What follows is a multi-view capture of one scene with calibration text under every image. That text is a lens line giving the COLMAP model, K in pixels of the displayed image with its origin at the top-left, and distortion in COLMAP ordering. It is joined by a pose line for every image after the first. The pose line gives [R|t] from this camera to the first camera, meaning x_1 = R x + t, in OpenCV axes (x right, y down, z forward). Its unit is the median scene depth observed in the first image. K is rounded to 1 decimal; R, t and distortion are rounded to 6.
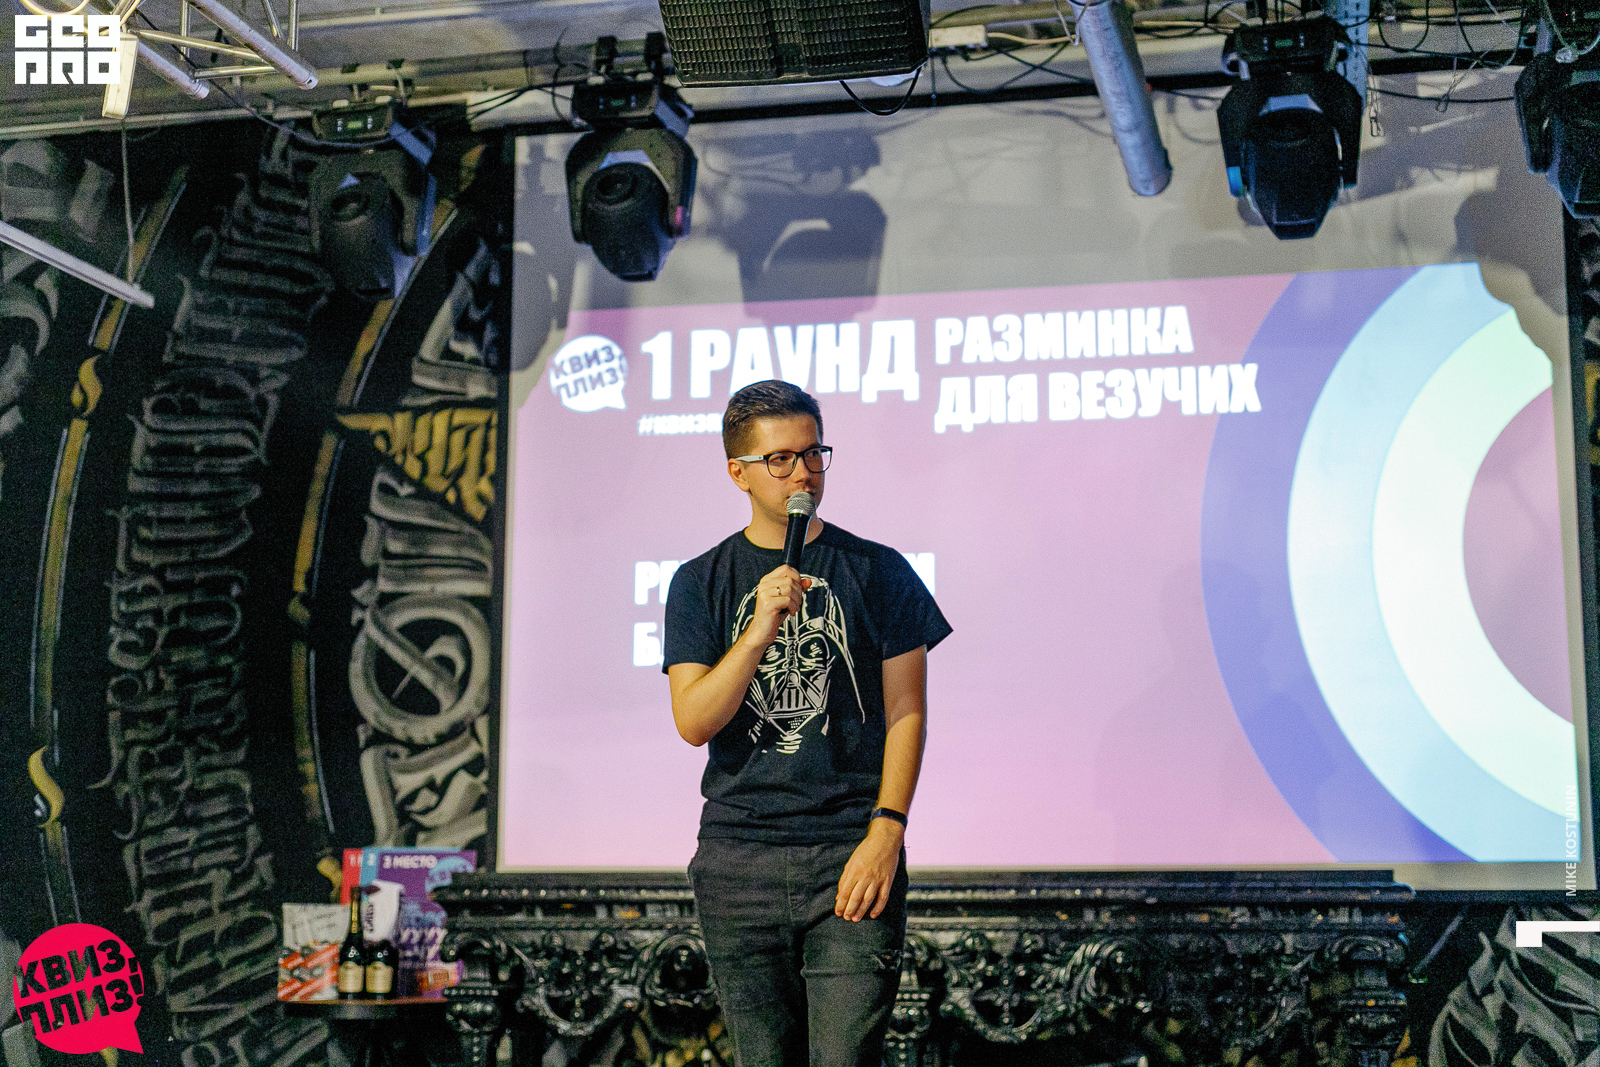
lens RADIAL K [[2305.7, 0, 802.2], [0, 2305.7, 531.1], [0, 0, 1]] dist [0.021107, 0.000000]
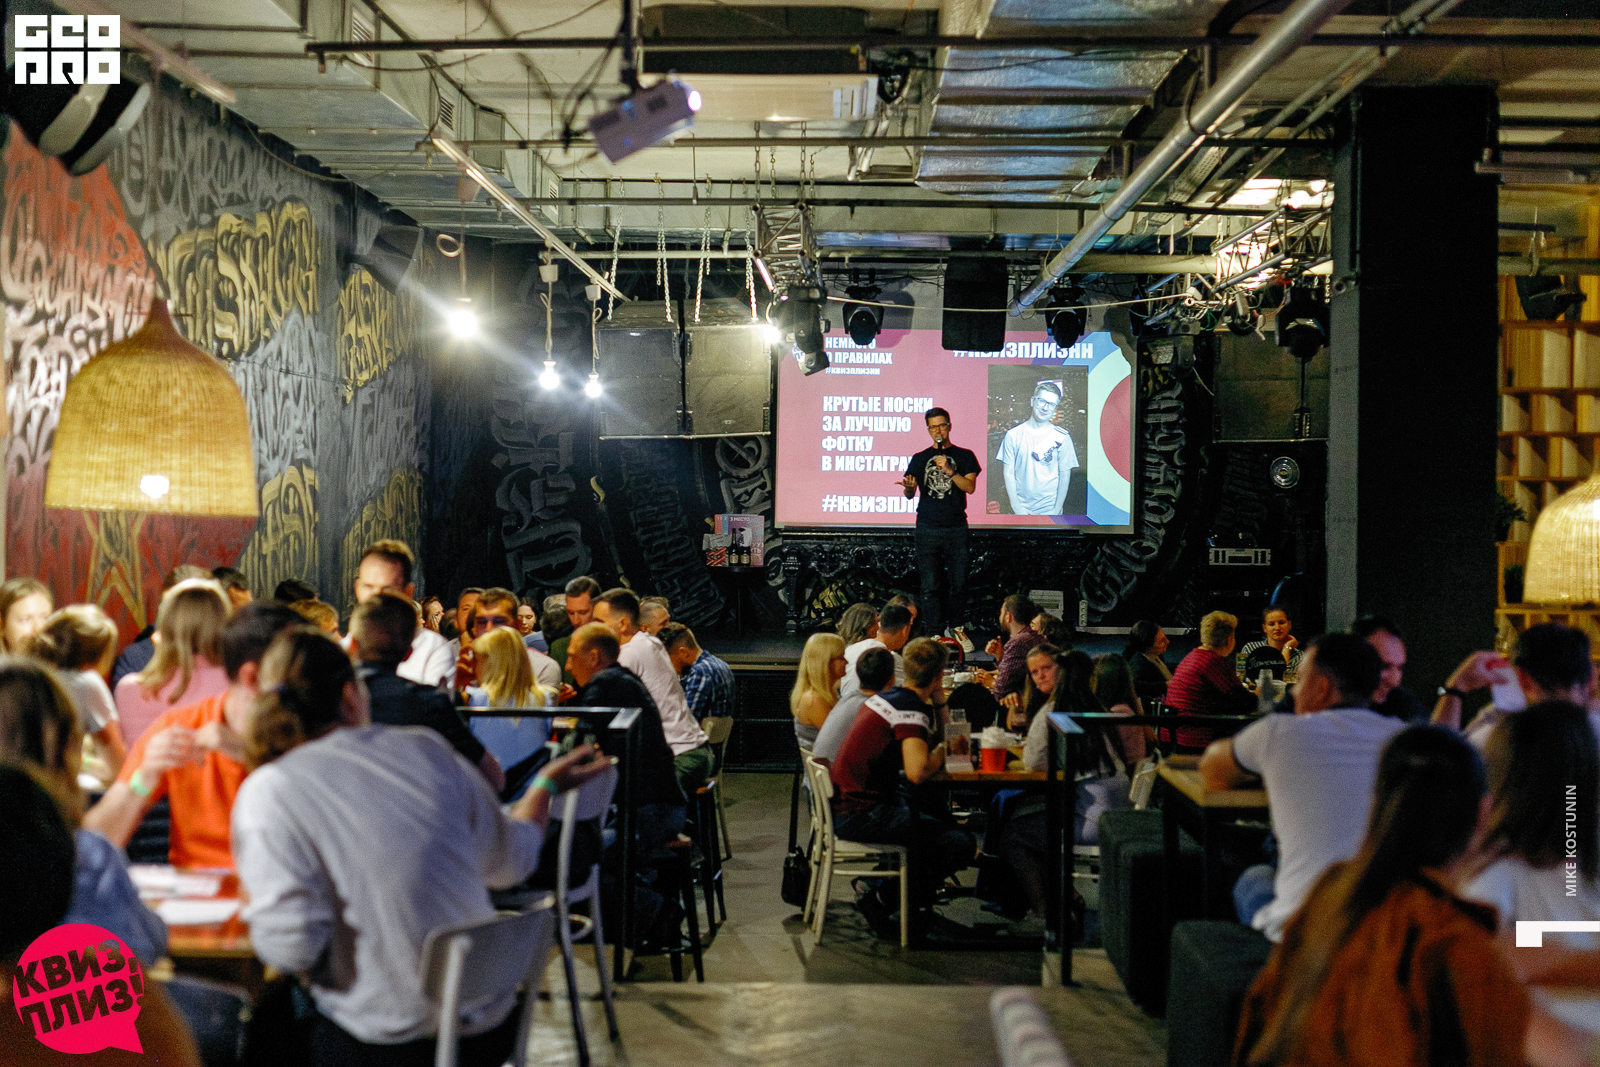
lens RADIAL K [[2305.7, 0, 799.1], [0, 2305.7, 534.7], [0, 0, 1]] dist [0.021107, 0.000000]
pose [[0.981615, 0.007173, 0.190734, -0.642167], [-0.041449, 0.983458, 0.176332, -0.345574], [-0.186314, -0.180996, 0.965675, -1.782522]]
